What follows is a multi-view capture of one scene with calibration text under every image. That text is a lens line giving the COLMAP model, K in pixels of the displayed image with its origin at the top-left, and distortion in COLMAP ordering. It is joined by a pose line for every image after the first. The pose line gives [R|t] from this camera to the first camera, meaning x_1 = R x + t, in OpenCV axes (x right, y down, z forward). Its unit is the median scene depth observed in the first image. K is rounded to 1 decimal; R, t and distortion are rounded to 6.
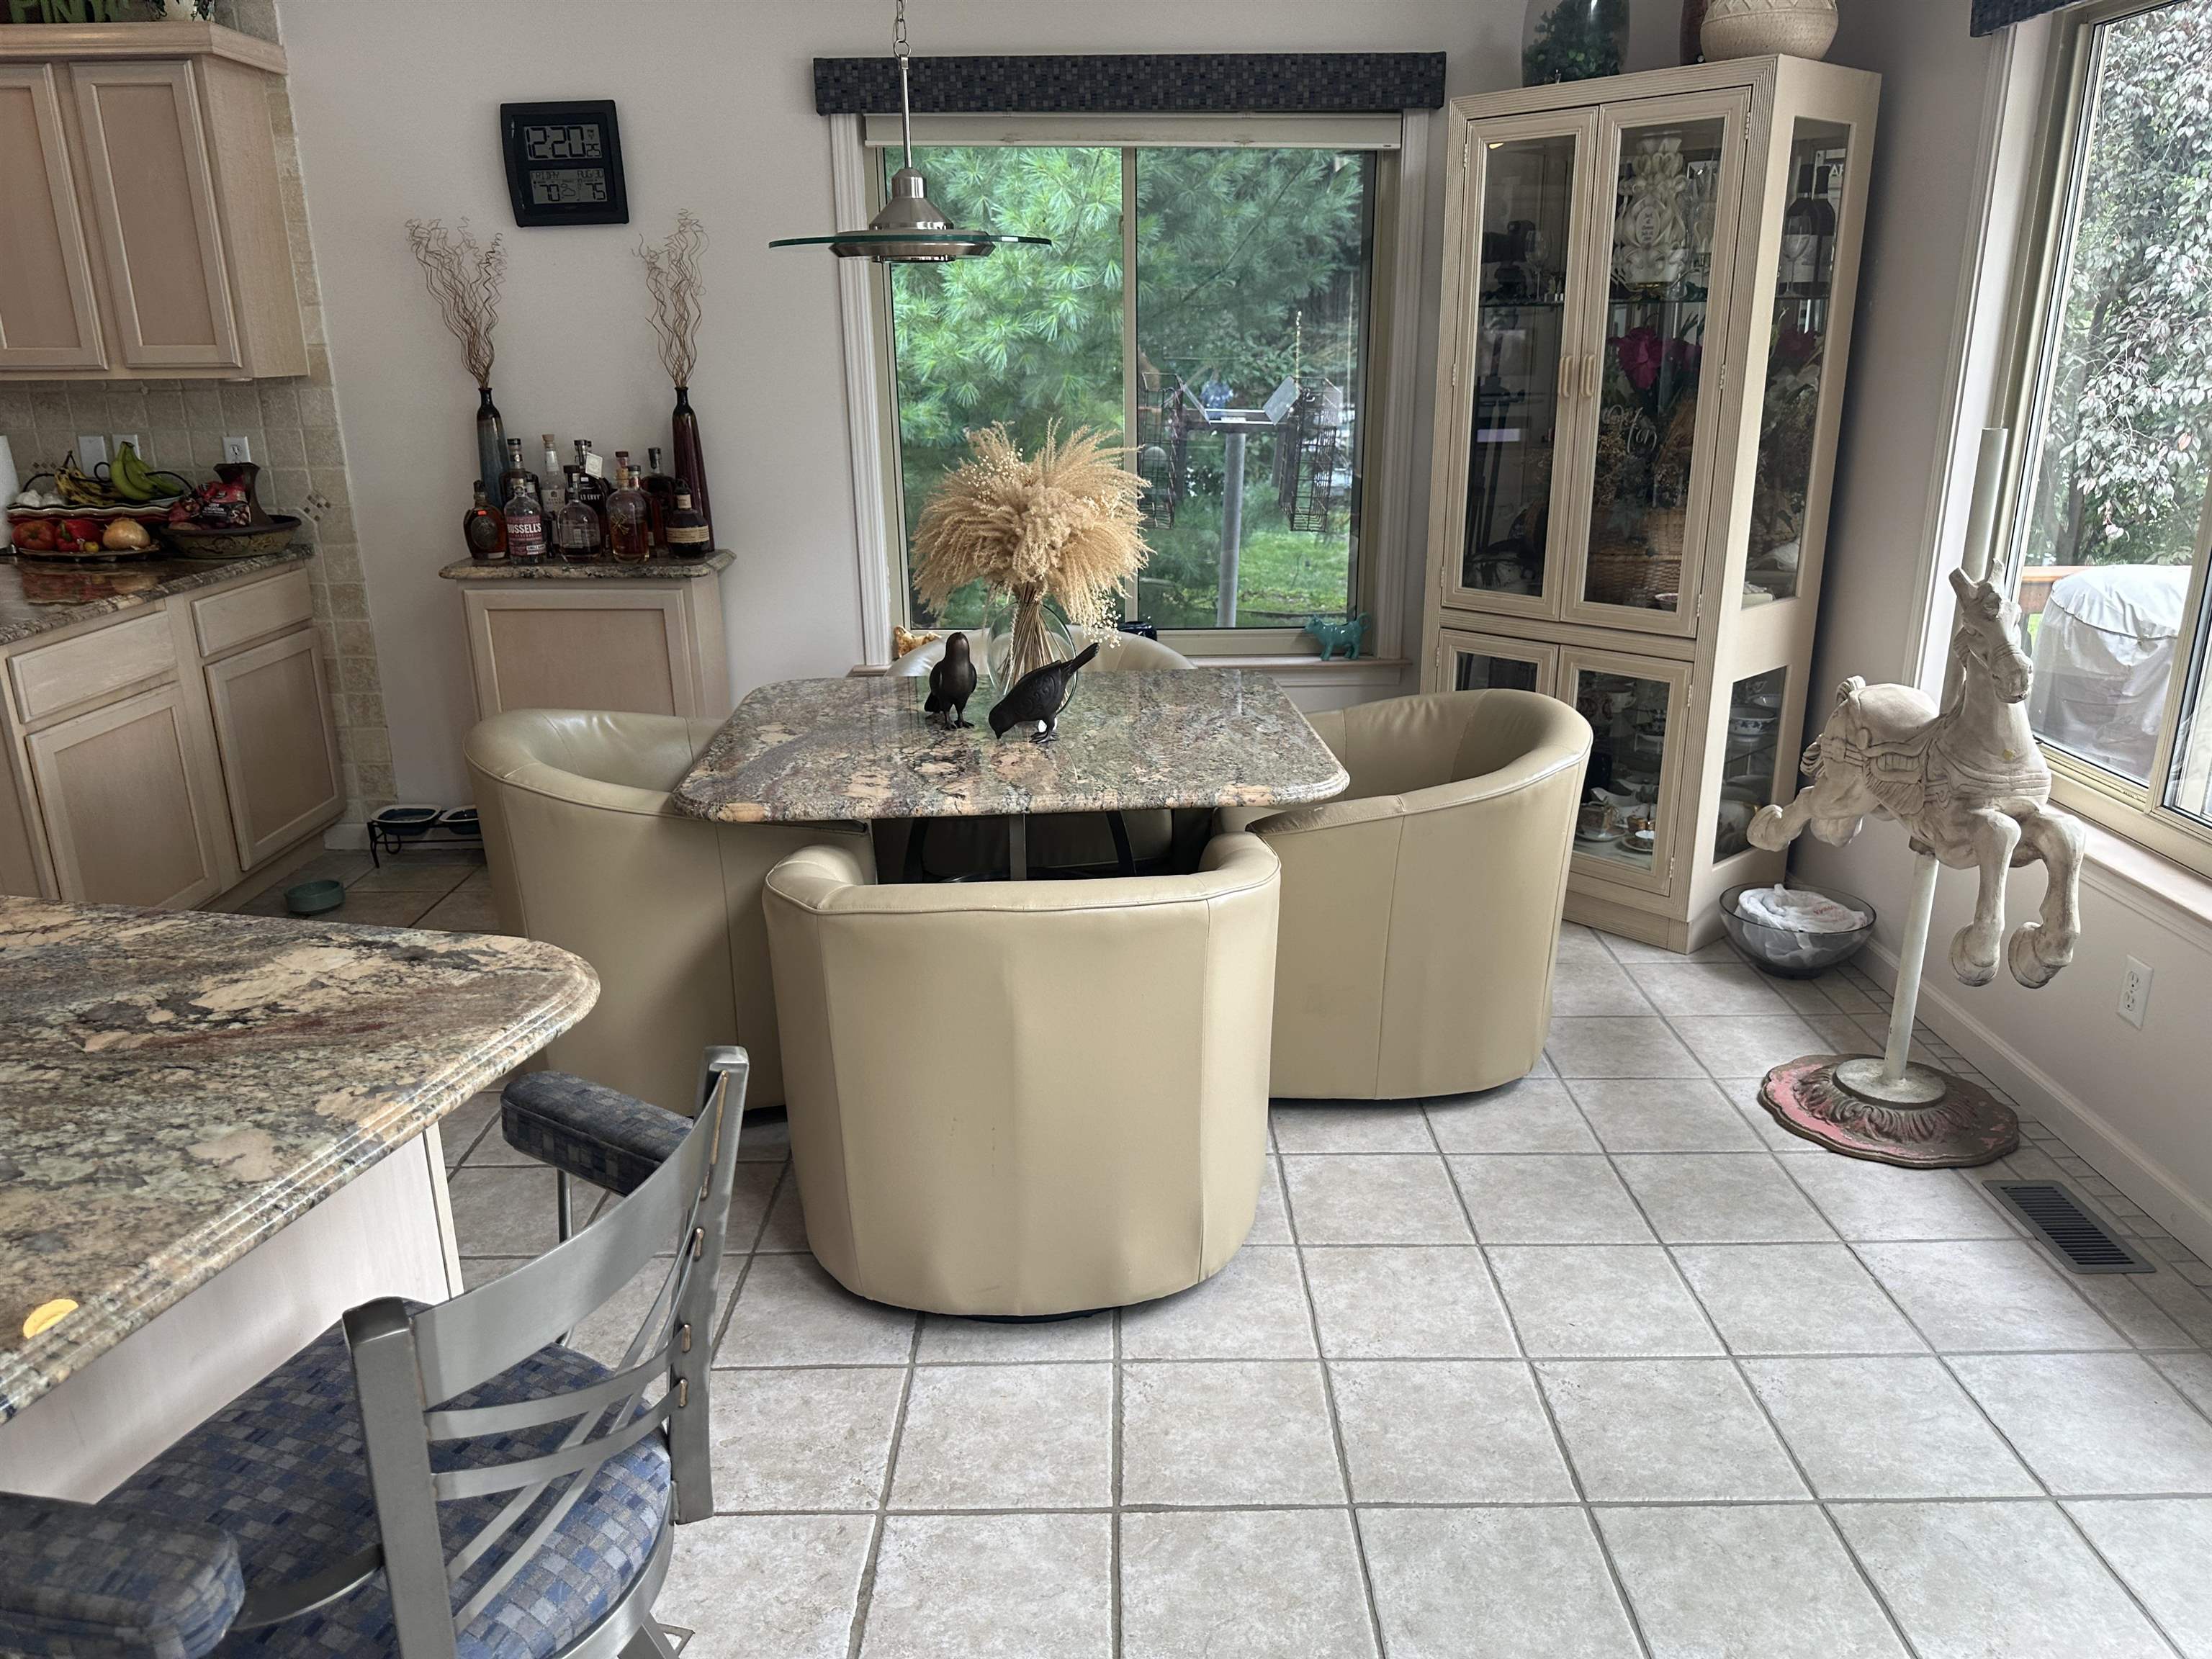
lens RADIAL K [[1576.8, 0, 1106.0], [0, 1576.8, 829.5], [0, 0, 1]] dist [0.020743, -0.027002]
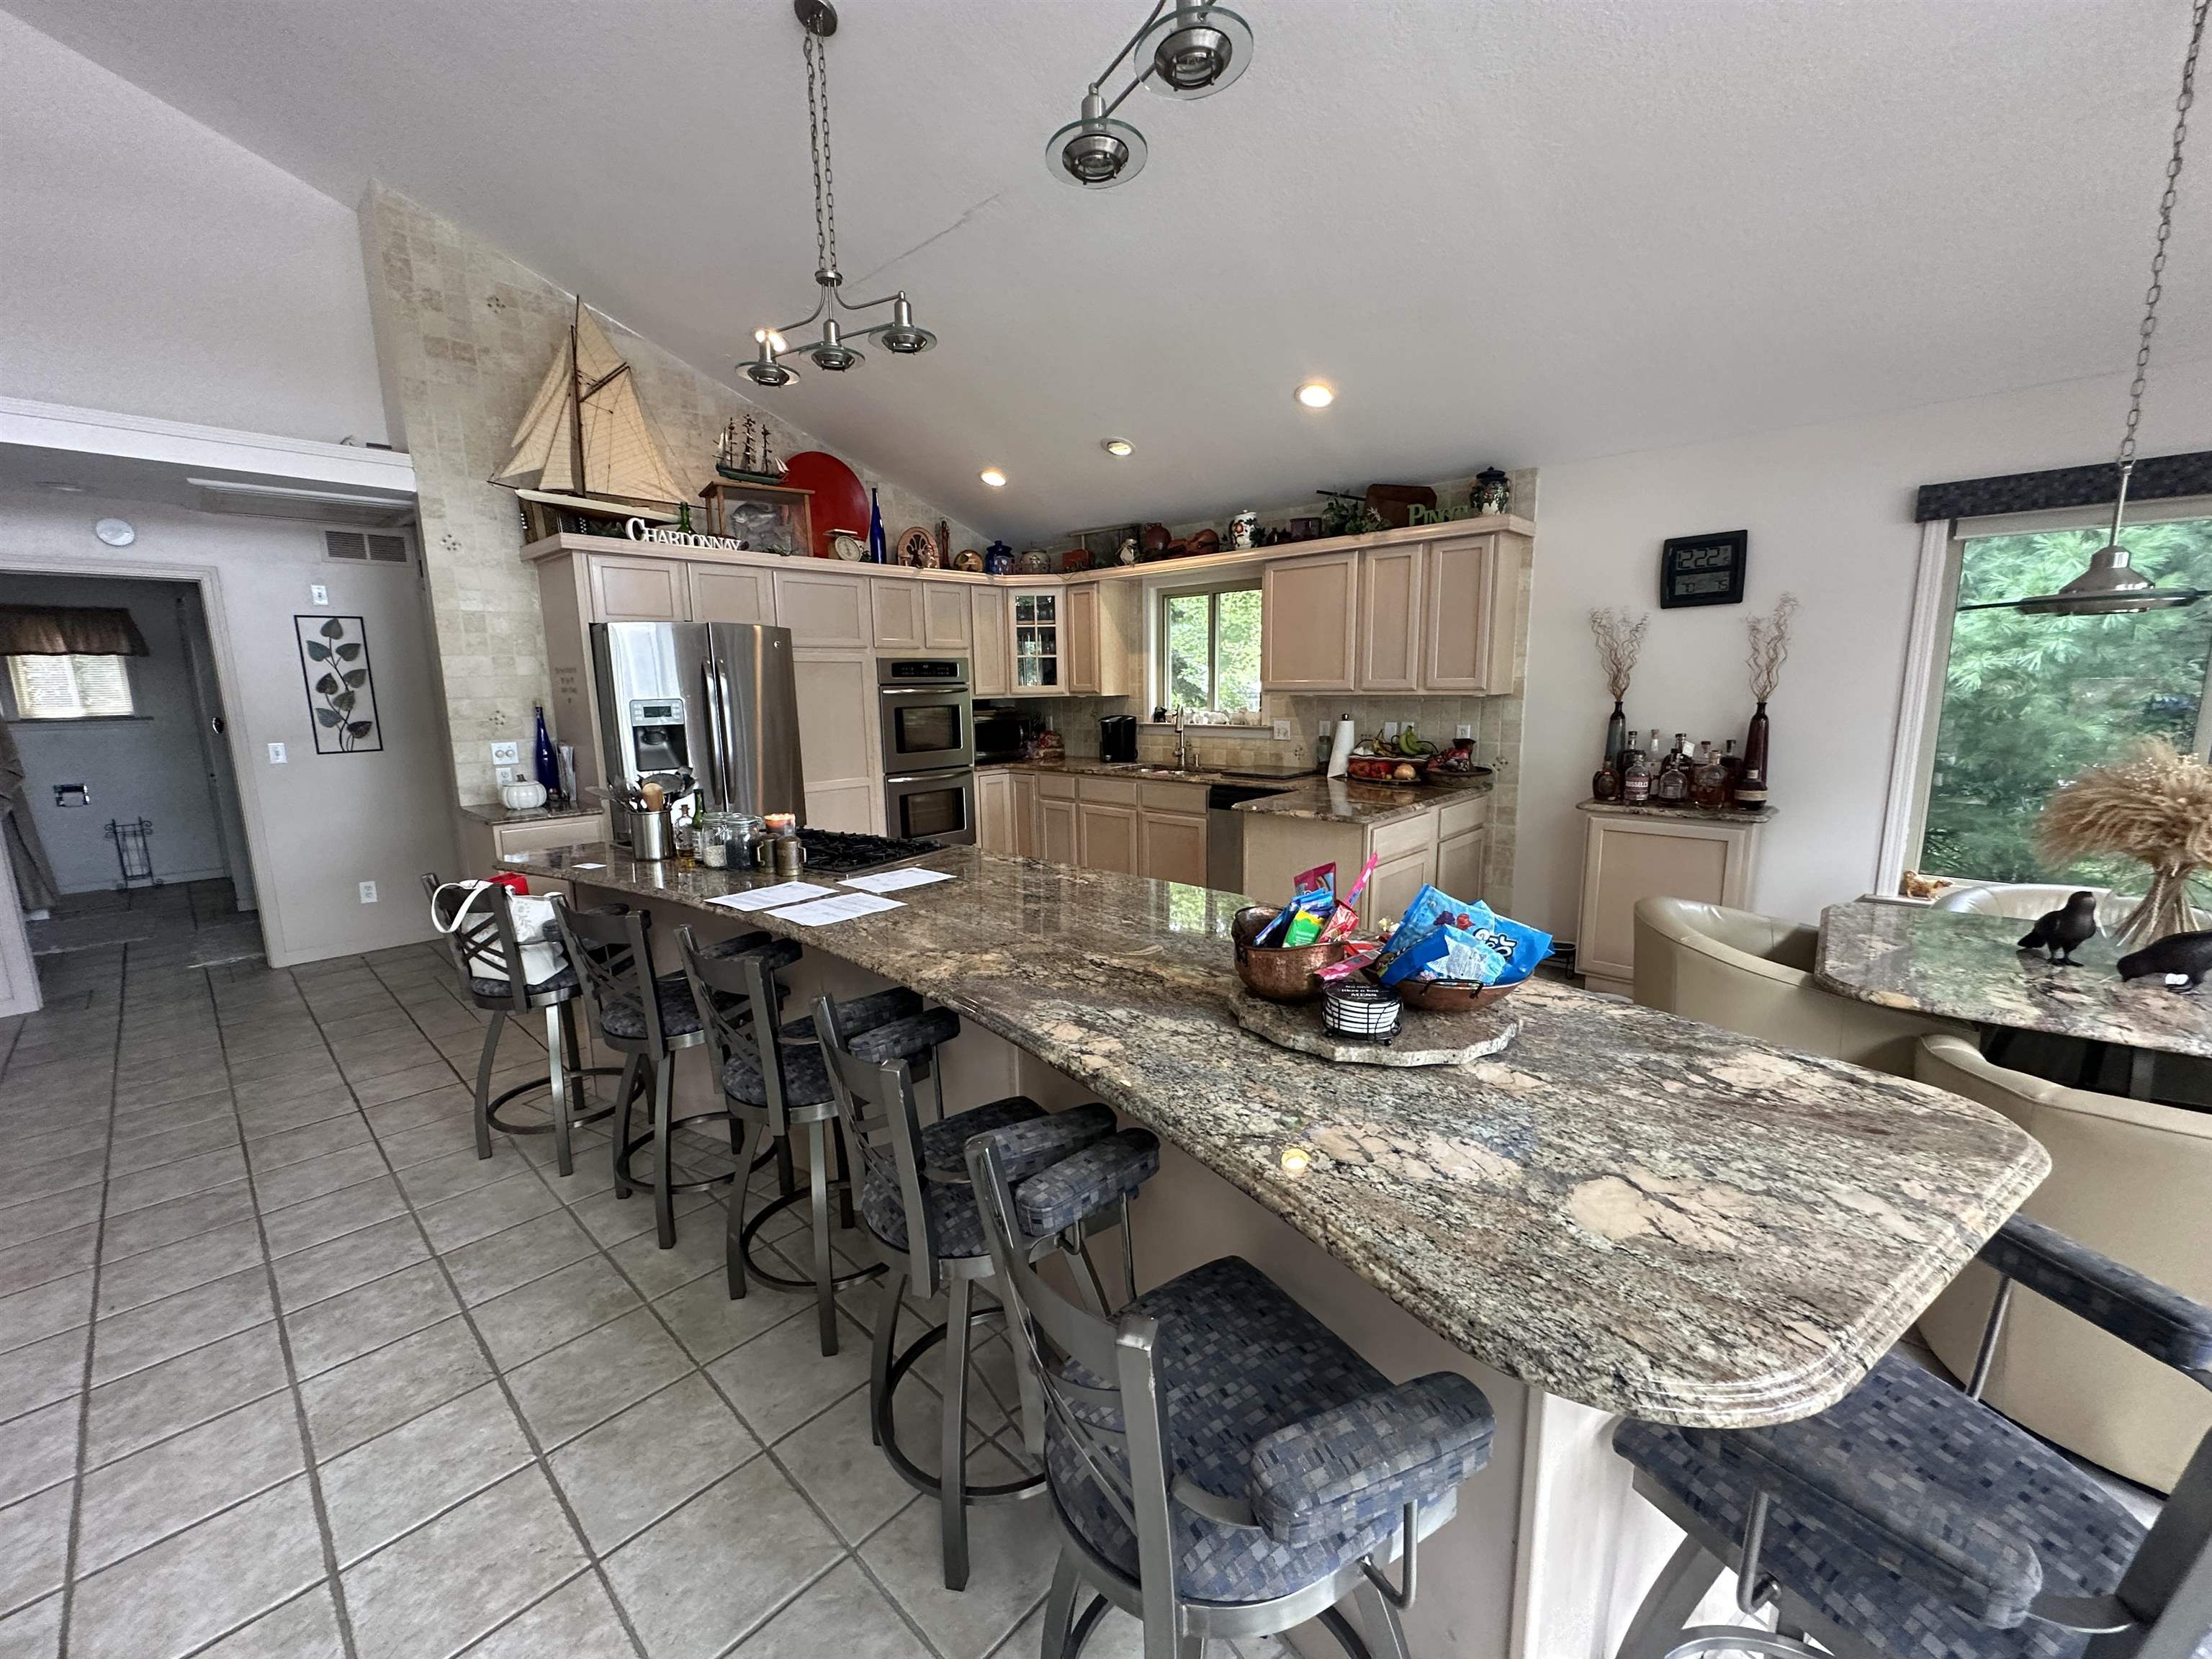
lens RADIAL K [[877.6, 0, 1106.0], [0, 877.6, 829.5], [0, 0, 1]] dist [-0.001757, -0.000003]
pose [[0.733157, 0.110693, -0.670990, -0.155880], [-0.192974, 0.979970, -0.049187, 0.009347], [0.652105, 0.165545, 0.739833, -0.037690]]
